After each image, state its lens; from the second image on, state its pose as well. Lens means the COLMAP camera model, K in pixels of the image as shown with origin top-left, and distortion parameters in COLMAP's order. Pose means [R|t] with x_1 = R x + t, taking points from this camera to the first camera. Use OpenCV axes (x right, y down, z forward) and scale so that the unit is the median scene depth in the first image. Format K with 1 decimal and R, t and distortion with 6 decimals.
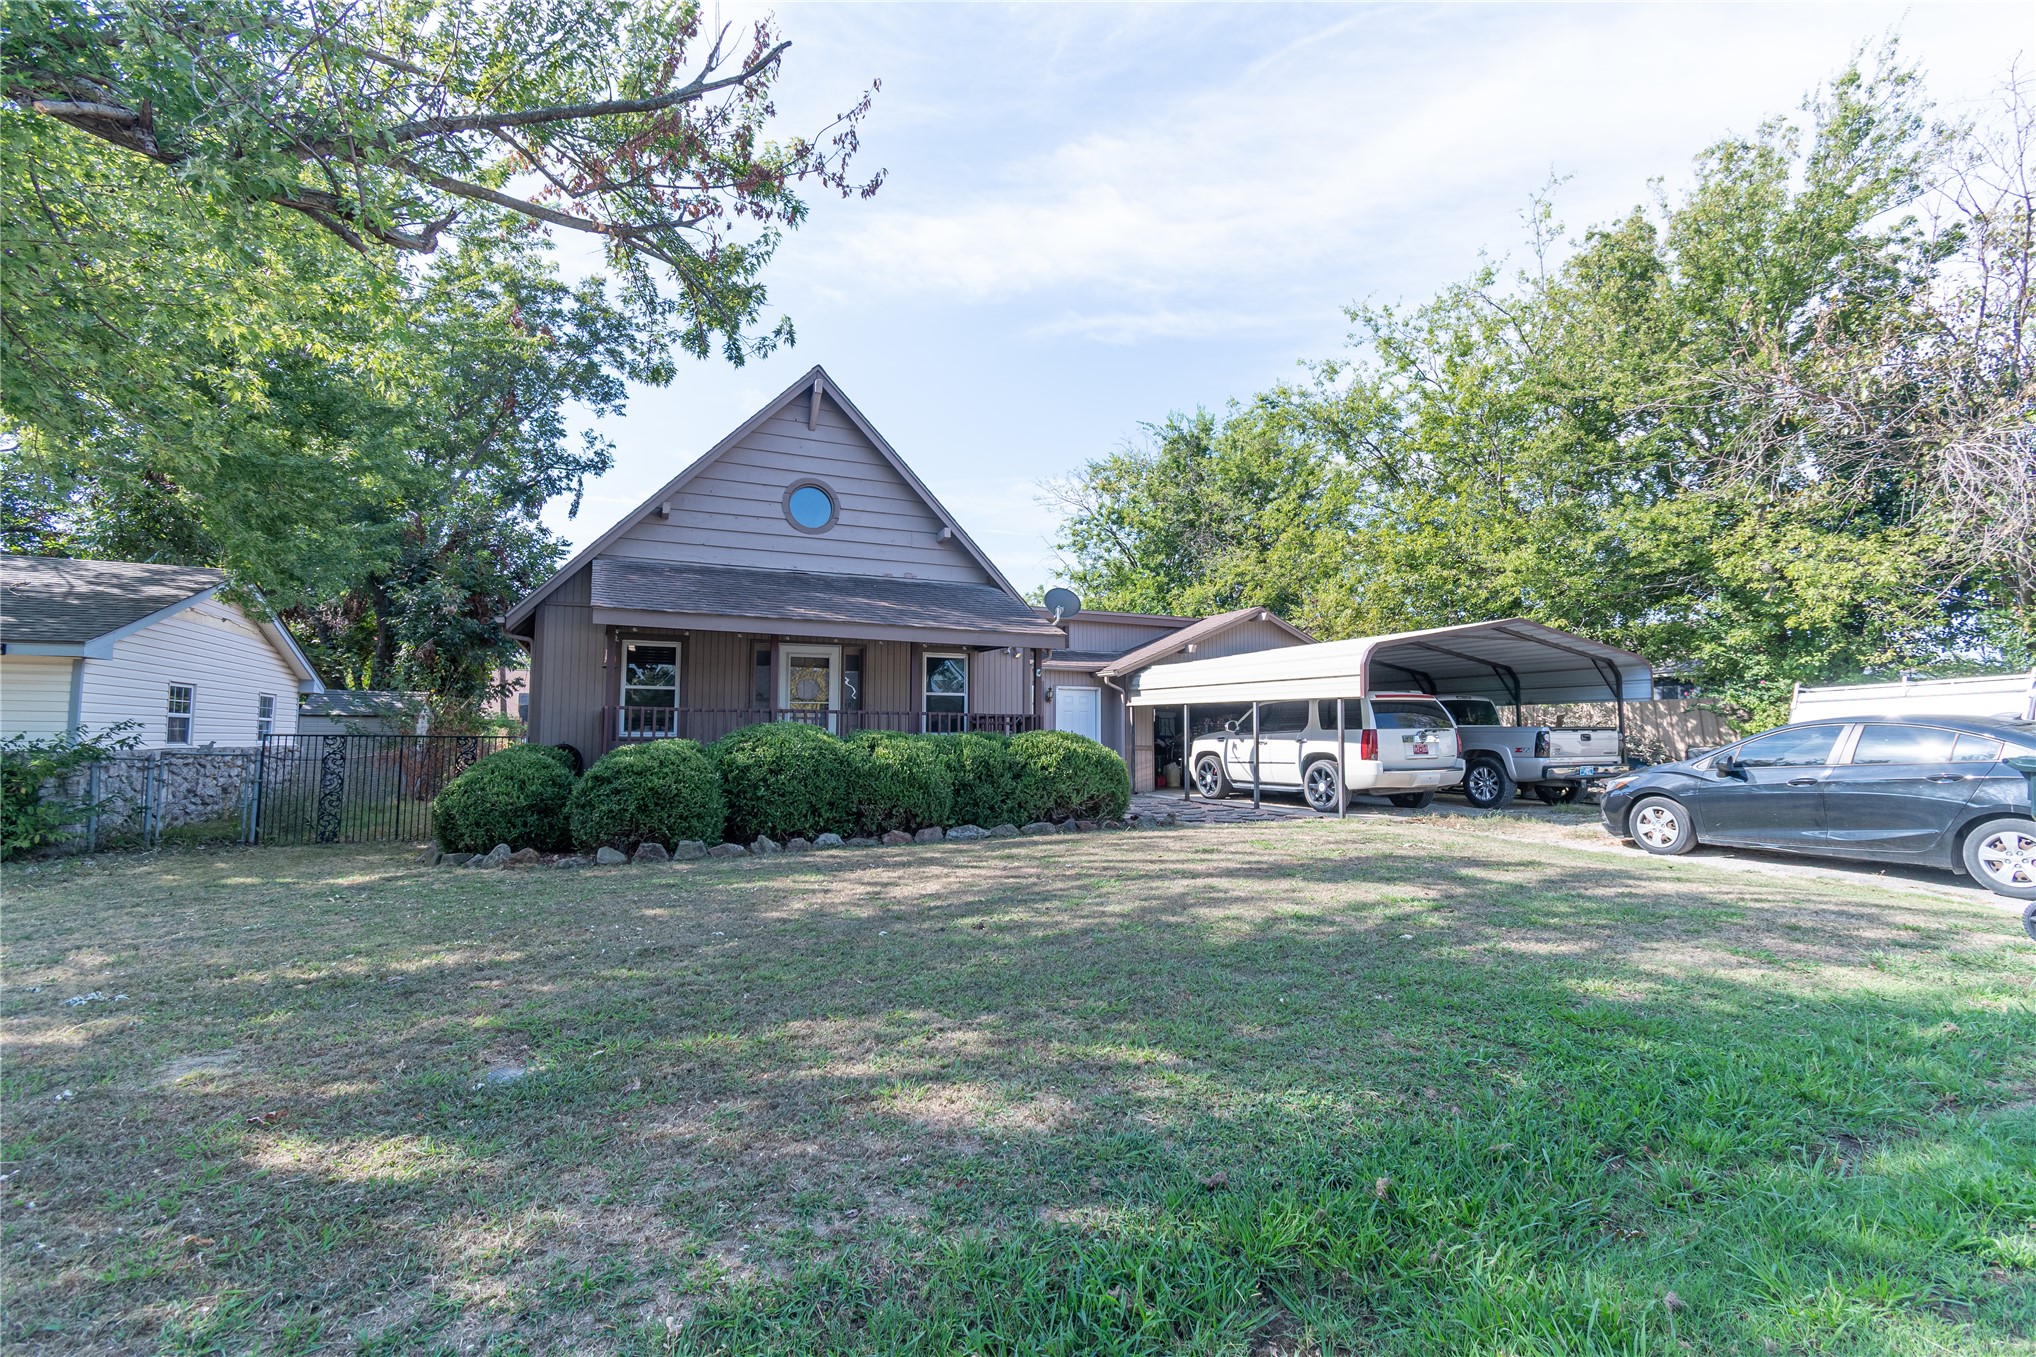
lens RADIAL K [[910.5, 0, 1016.7], [0, 910.5, 672.4], [0, 0, 1]] dist [0.001721, -0.000928]
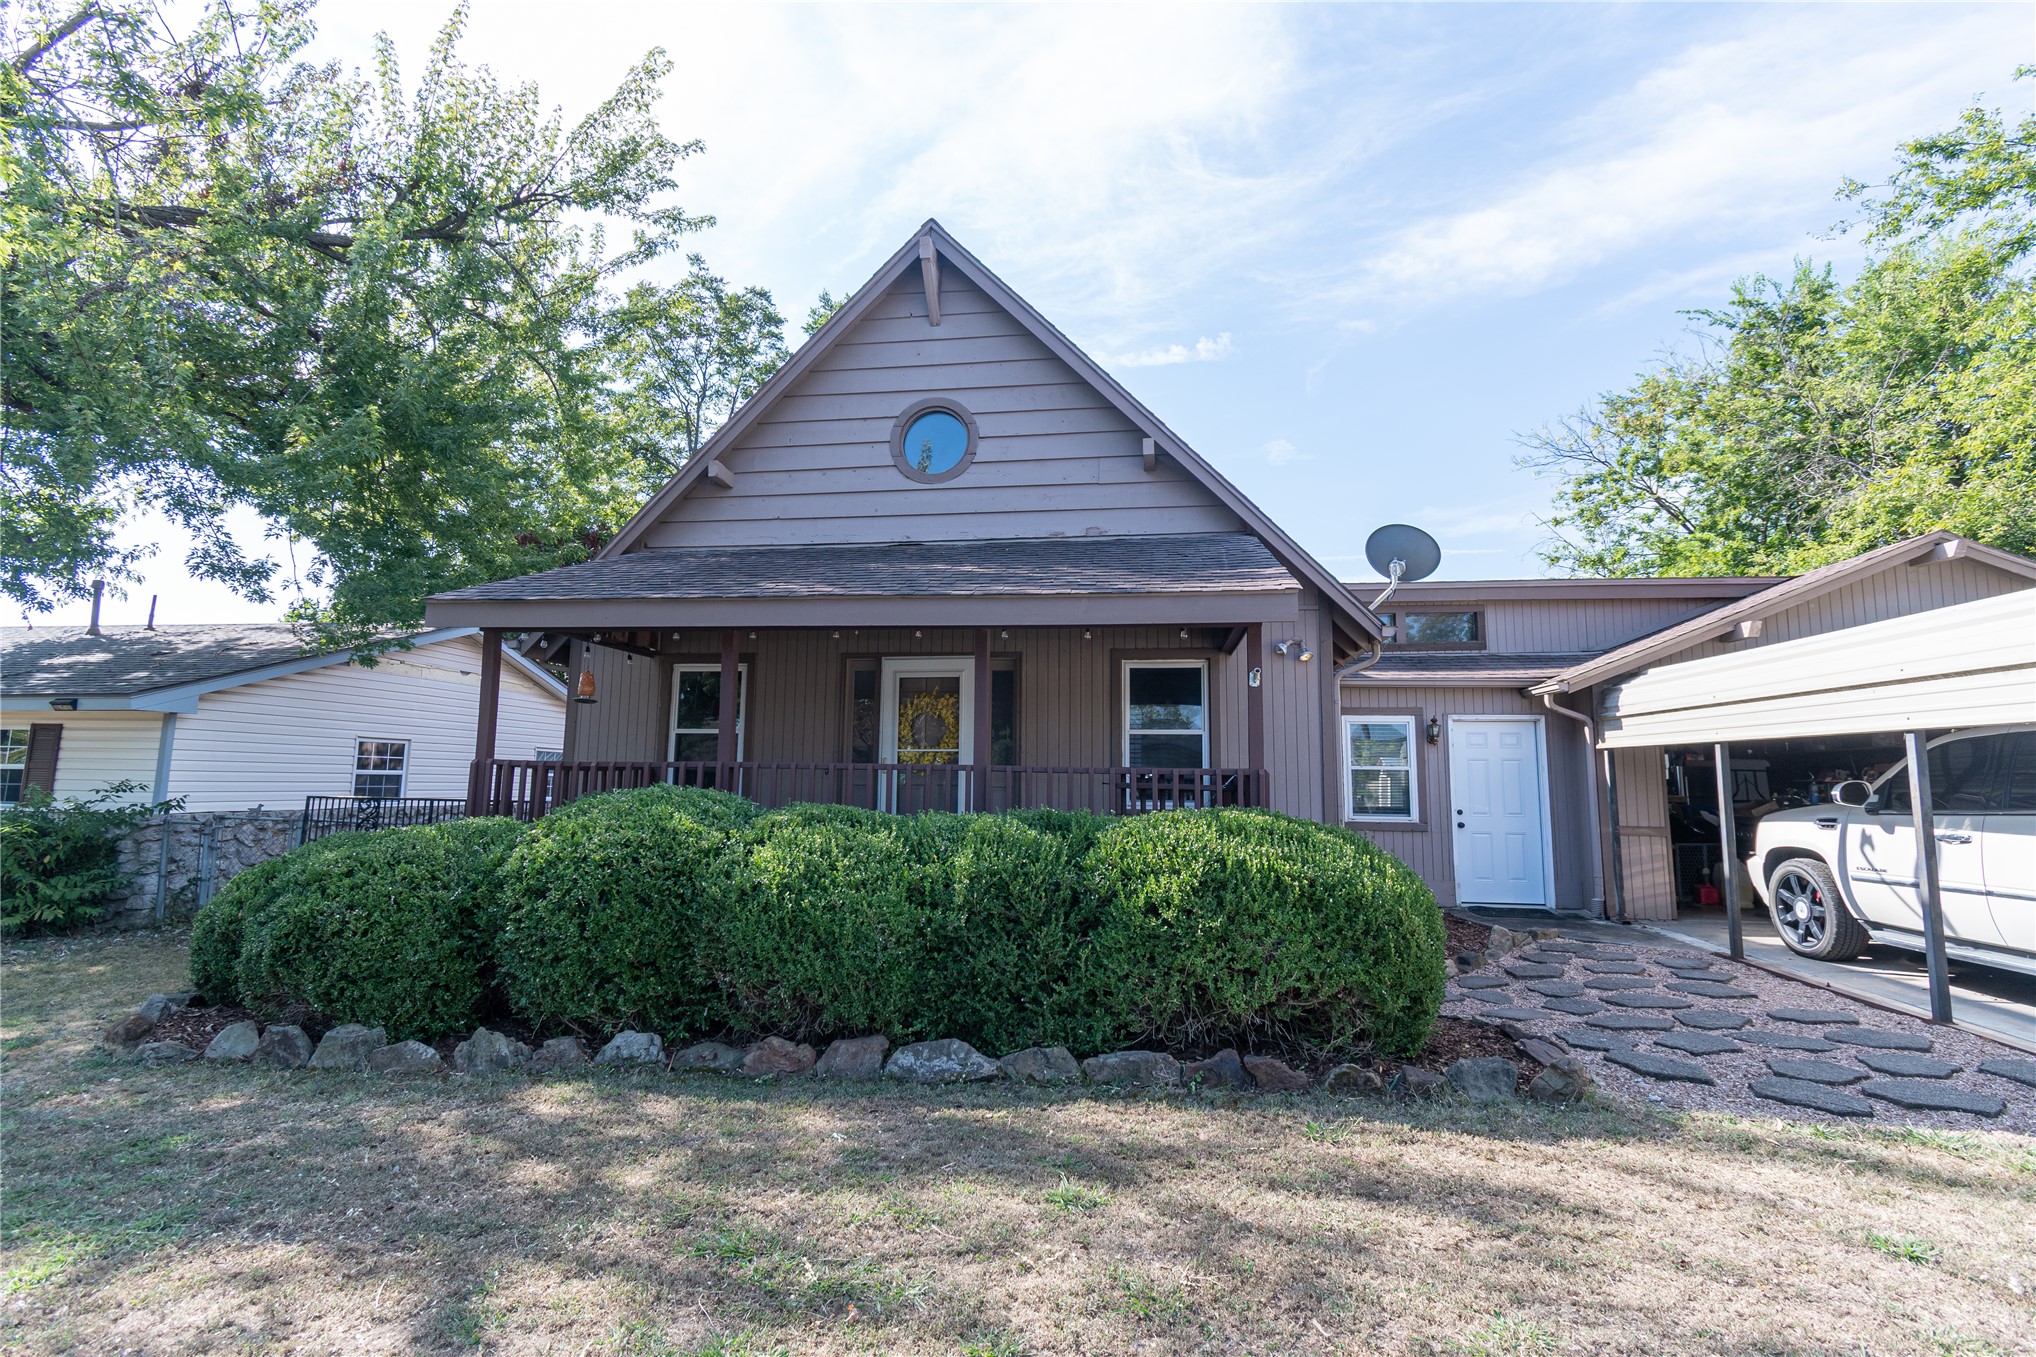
lens RADIAL K [[914.3, 0, 1024.1], [0, 914.3, 676.5], [0, 0, 1]] dist [0.003507, -0.000809]
pose [[0.850098, -0.055844, -0.523656, 0.127982], [0.030061, 0.997886, -0.057617, 0.017188], [0.525766, 0.033238, 0.849980, 0.414113]]
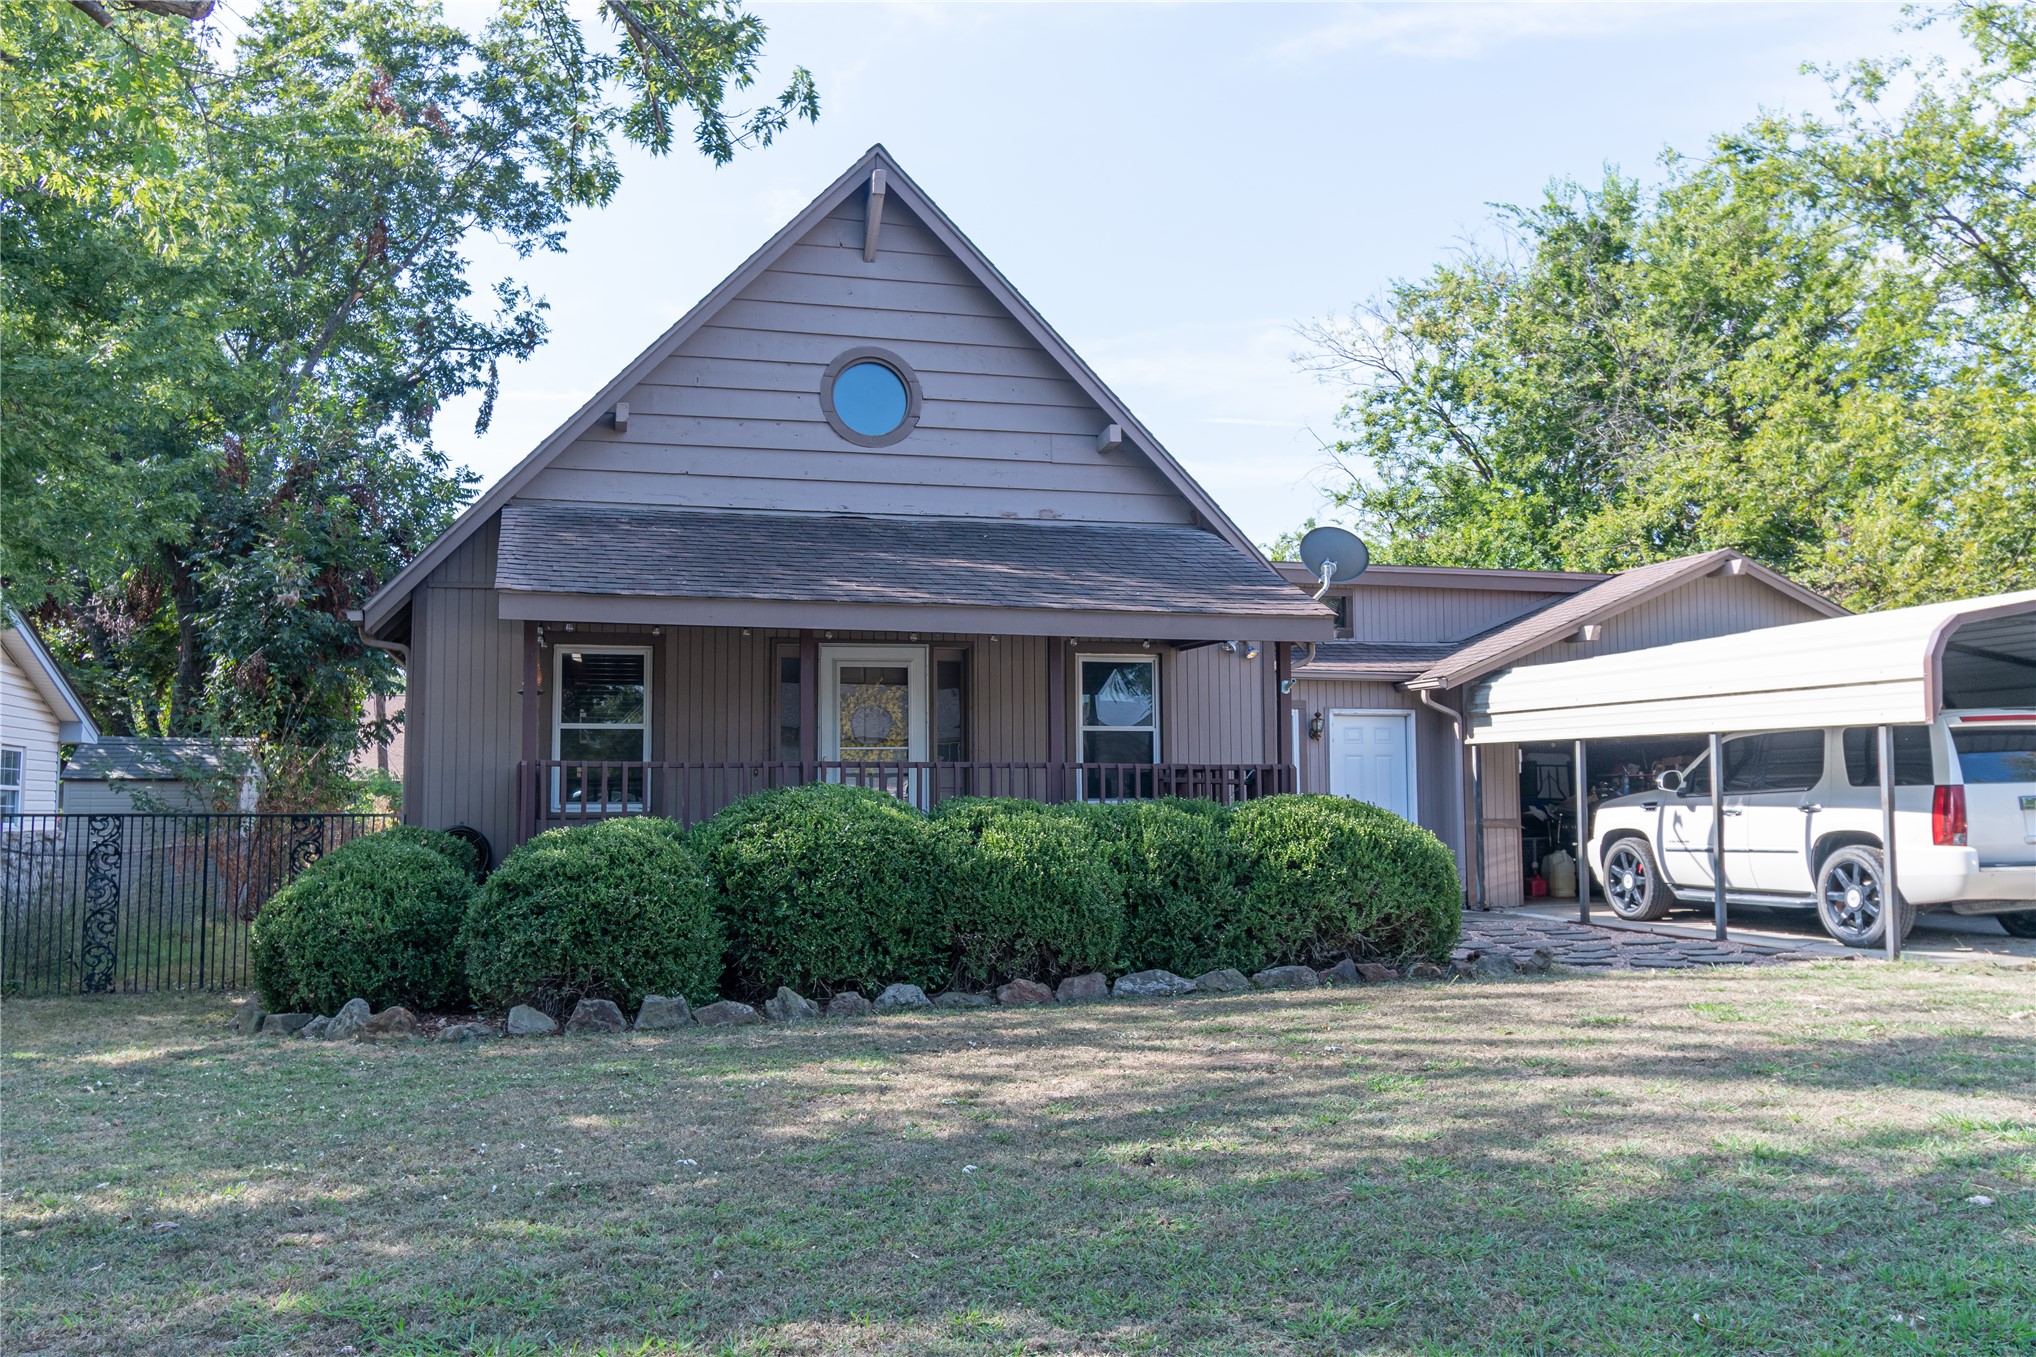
lens RADIAL K [[1675.2, 0, 1015.2], [0, 1675.2, 683.1], [0, 0, 1]] dist [0.002382, -0.008339]
pose [[0.987758, -0.020685, -0.154616, 0.014683], [0.020676, 0.999785, -0.001663, -0.002691], [0.154617, -0.001554, 0.987973, -0.002725]]
